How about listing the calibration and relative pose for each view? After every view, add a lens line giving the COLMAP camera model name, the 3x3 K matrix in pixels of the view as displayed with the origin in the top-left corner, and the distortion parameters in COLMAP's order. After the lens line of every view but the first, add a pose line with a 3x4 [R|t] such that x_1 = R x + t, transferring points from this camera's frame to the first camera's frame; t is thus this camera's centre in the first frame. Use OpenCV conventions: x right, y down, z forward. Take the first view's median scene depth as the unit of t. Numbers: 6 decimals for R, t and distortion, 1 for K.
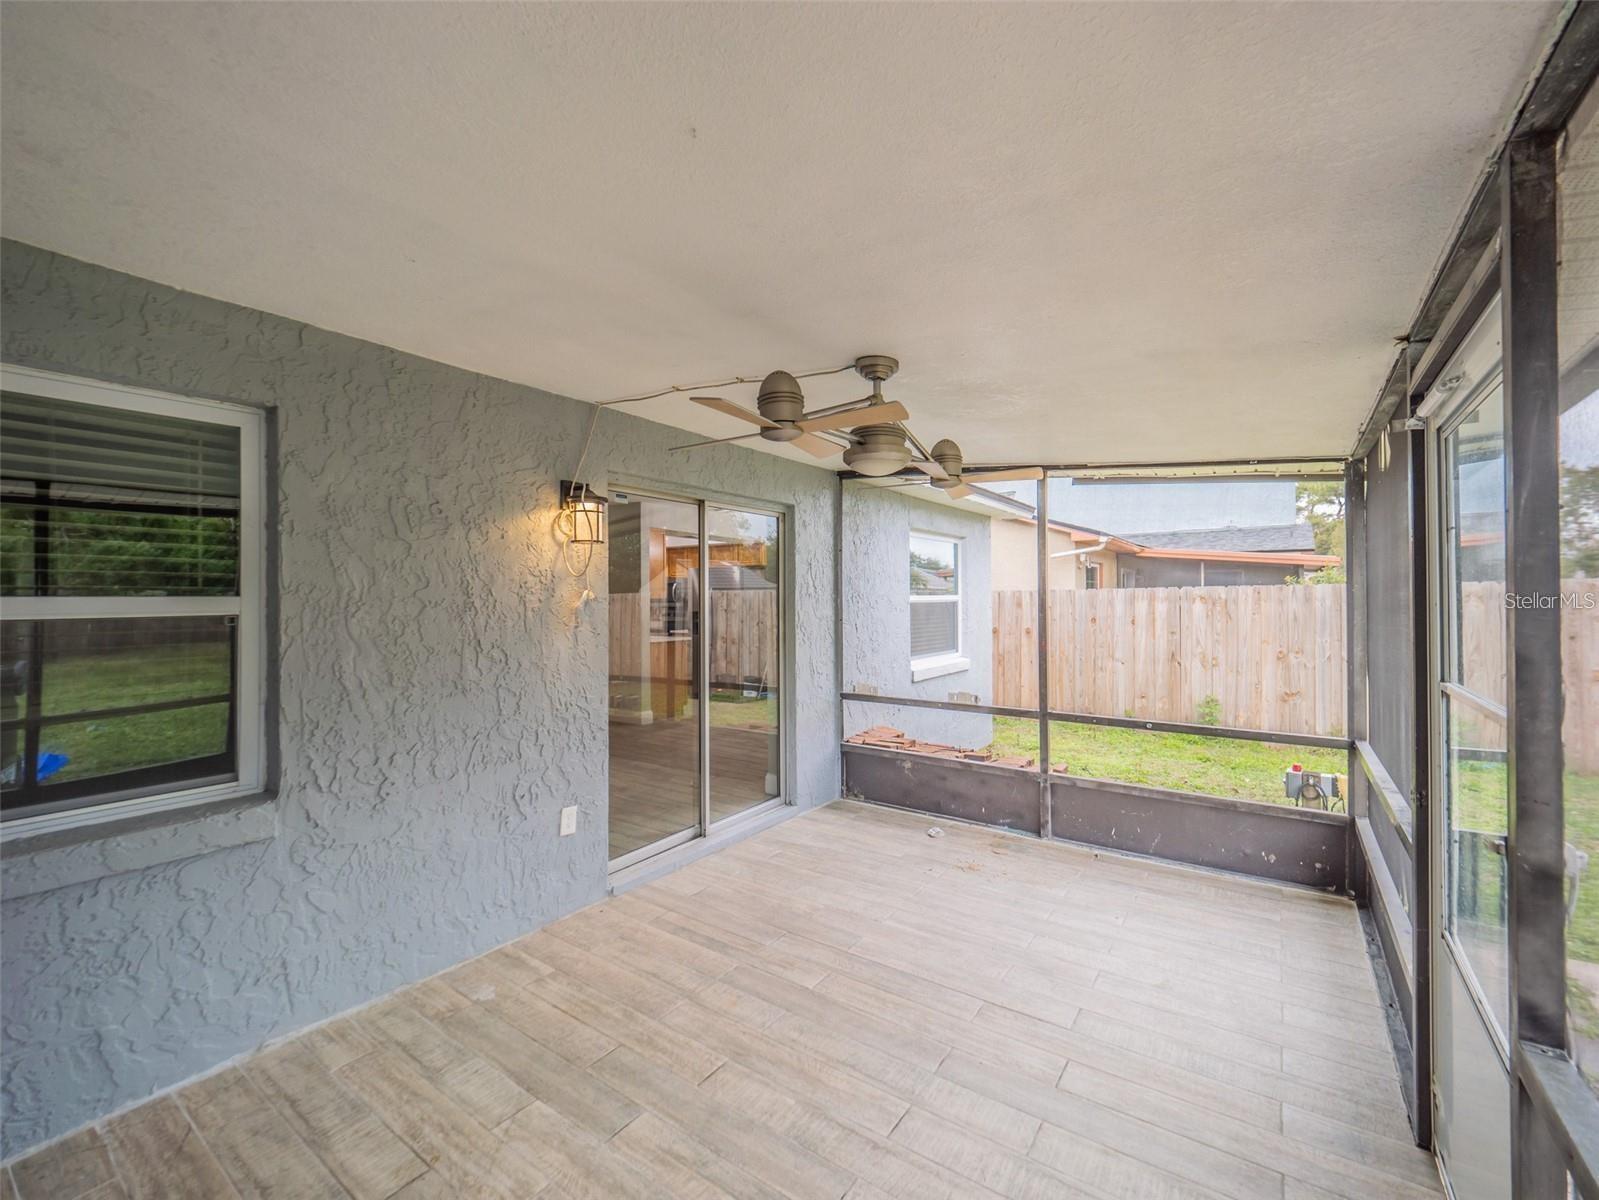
lens RADIAL K [[657.5, 0, 804.7], [0, 657.5, 596.7], [0, 0, 1]] dist [0.000837, 0.000025]
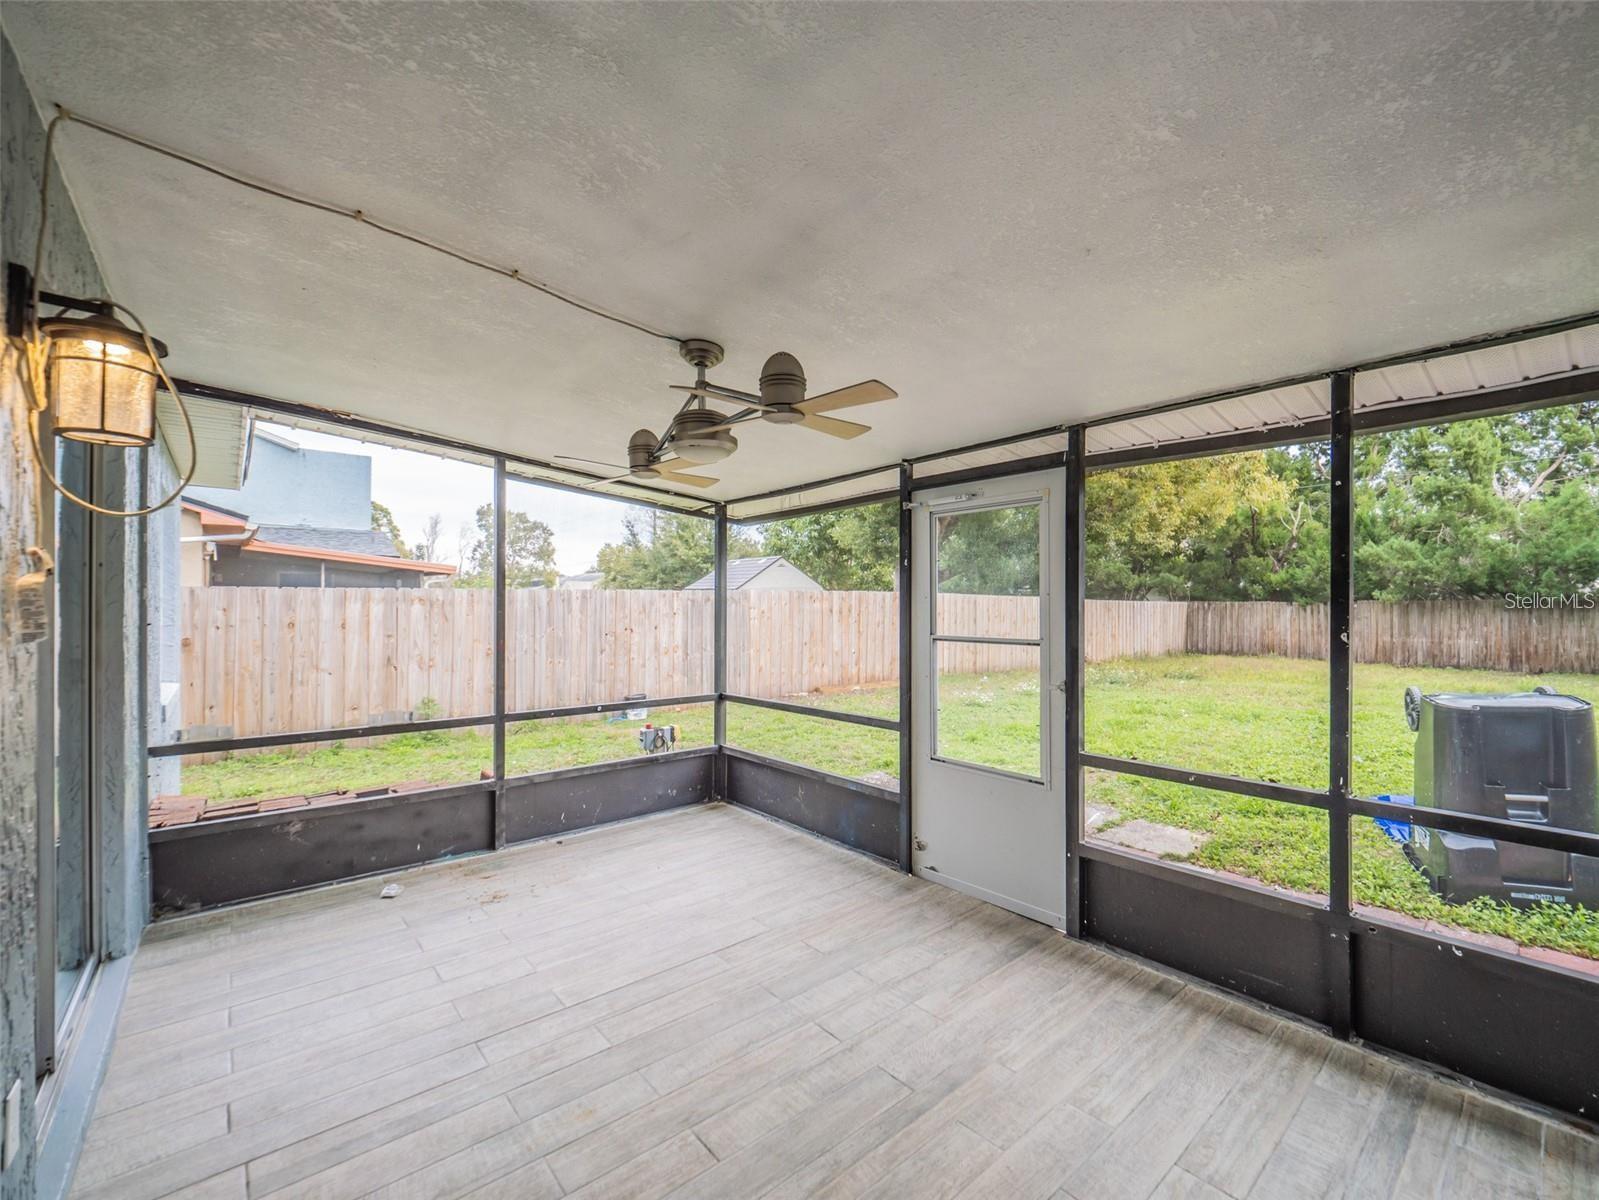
lens RADIAL K [[680.3, 0, 813.5], [0, 680.3, 596.1], [0, 0, 1]] dist [-0.006069, -0.000527]
pose [[0.258105, 0.018541, 0.965939, -0.463123], [-0.008038, 0.999822, -0.017044, 0.018514], [-0.966083, -0.003365, 0.258209, 0.315685]]
